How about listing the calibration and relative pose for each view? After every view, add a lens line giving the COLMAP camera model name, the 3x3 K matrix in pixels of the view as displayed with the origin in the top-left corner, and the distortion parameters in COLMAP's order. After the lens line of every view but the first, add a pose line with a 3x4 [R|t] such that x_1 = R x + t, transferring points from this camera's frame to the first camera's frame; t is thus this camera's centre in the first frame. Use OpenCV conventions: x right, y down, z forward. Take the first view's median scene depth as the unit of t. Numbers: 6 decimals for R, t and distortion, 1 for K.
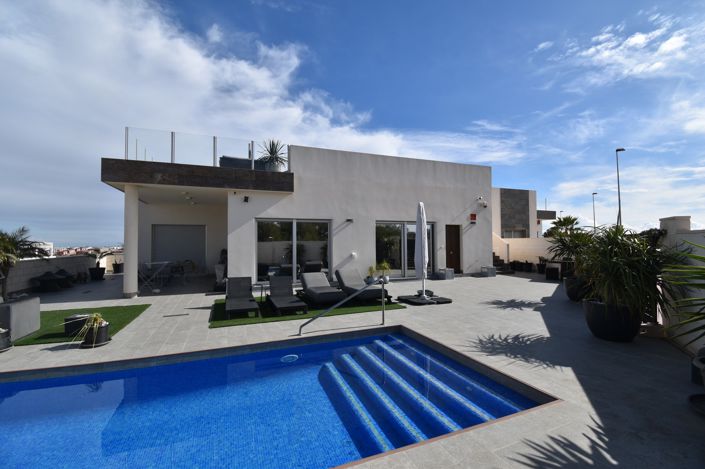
lens RADIAL K [[305.3, 0, 350.0], [0, 305.3, 244.5], [0, 0, 1]] dist [-0.002832, -0.001210]
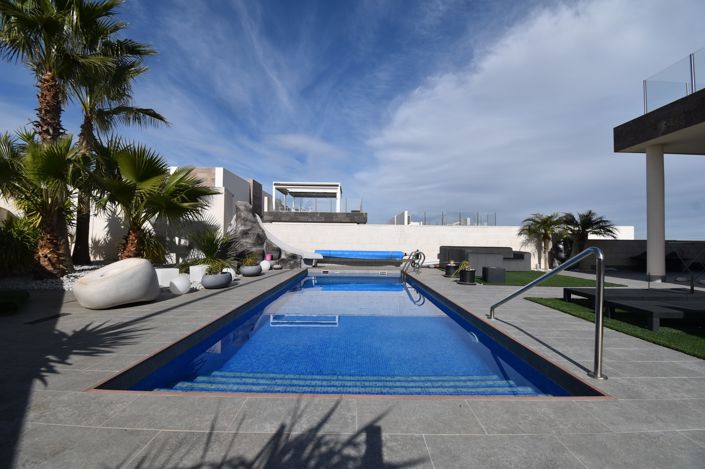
lens RADIAL K [[303.9, 0, 350.6], [0, 303.9, 231.3], [0, 0, 1]] dist [0.002498, -0.020391]
pose [[-0.370601, -0.026535, -0.928413, 0.327993], [-0.015244, 0.999631, -0.022486, 0.068410], [0.928667, 0.005819, -0.370868, 0.529706]]
